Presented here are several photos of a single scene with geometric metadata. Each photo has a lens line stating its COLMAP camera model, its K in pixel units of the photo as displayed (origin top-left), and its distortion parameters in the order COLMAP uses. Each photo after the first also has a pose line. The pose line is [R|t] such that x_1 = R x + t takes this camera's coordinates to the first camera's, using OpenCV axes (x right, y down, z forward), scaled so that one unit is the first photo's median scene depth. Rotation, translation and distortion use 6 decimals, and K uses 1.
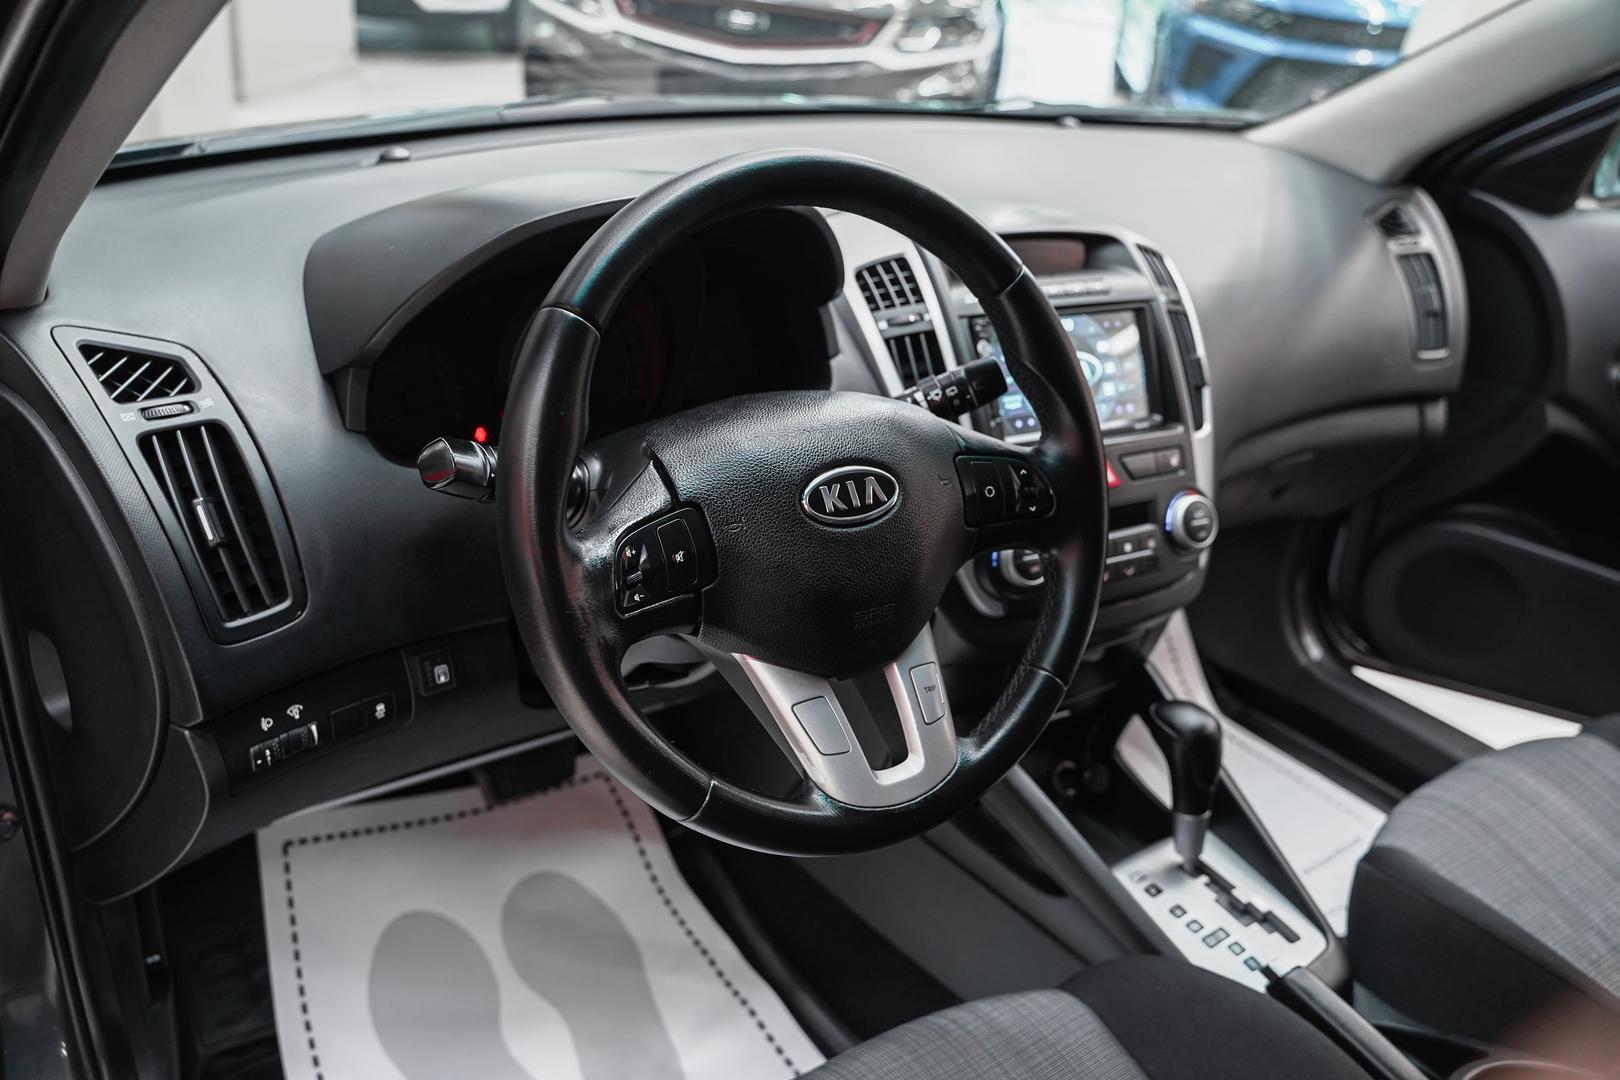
lens RADIAL K [[1310.9, 0, 812.1], [0, 1310.9, 541.2], [0, 0, 1]] dist [-0.105184, 0.070631]
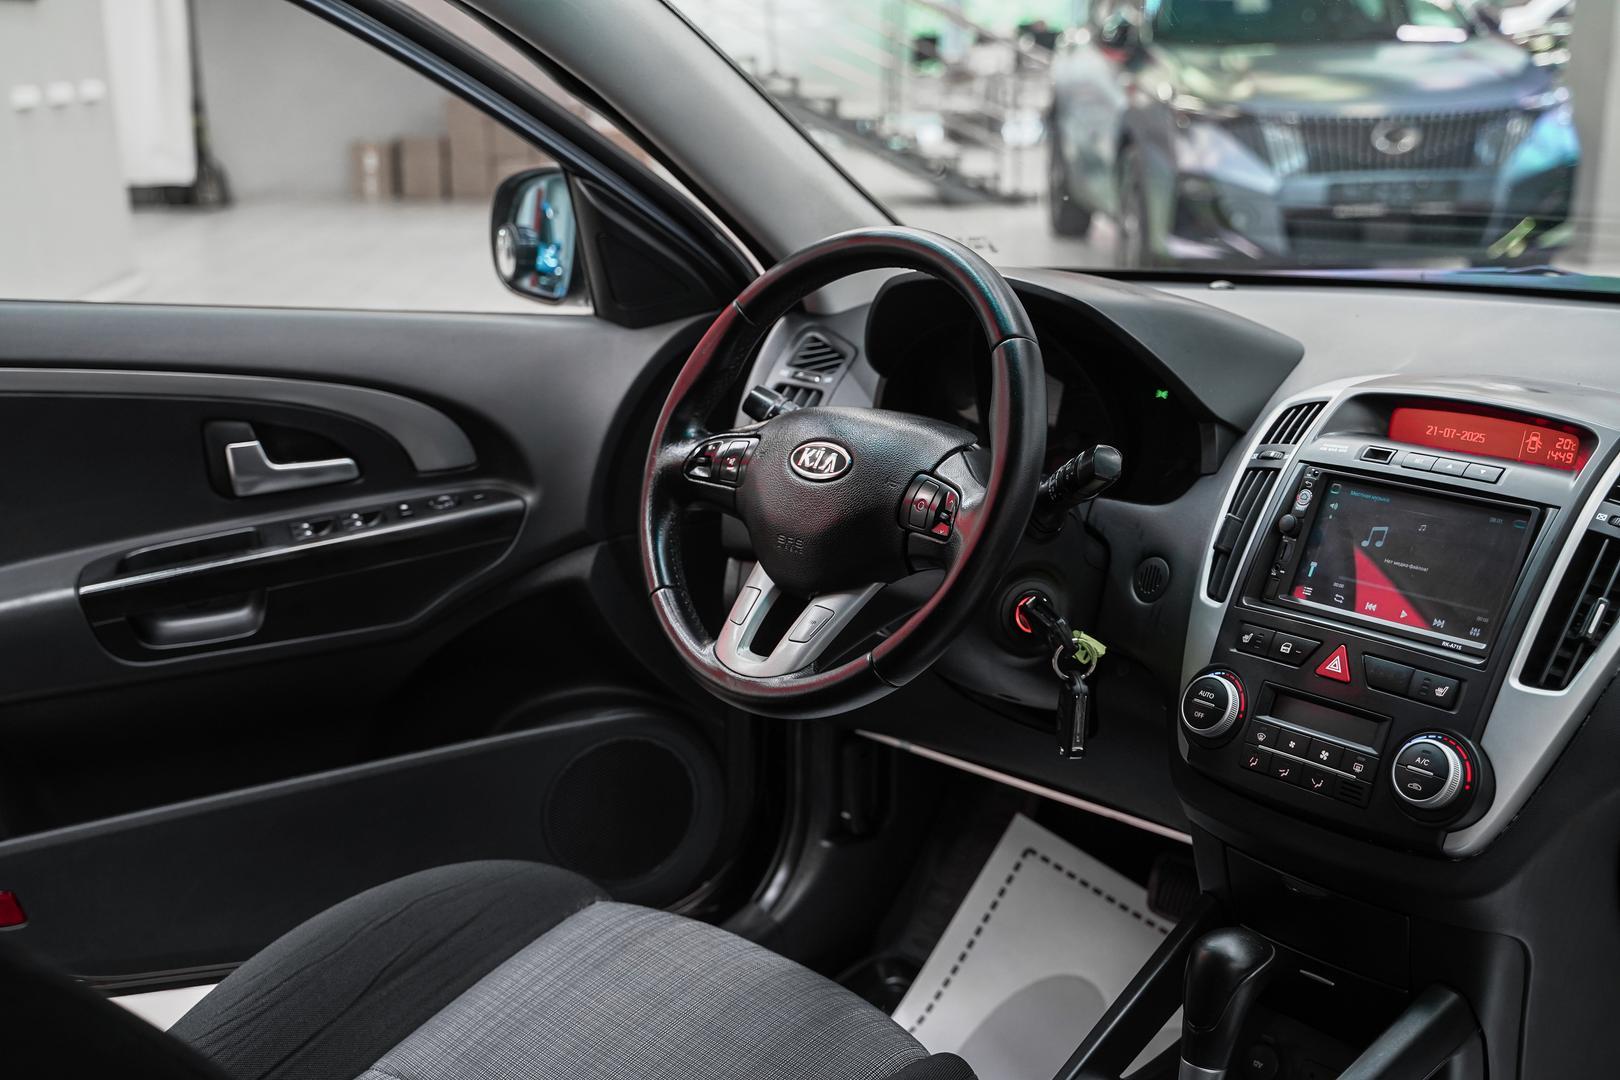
lens RADIAL K [[1956.9, 0, 804.6], [0, 1956.9, 539.0], [0, 0, 1]] dist [0.044170, 0.000000]
pose [[0.154750, 0.158445, -0.975165, 1.396624], [-0.421818, 0.903161, 0.079807, -0.080249], [0.893377, 0.398992, 0.206599, 0.395124]]
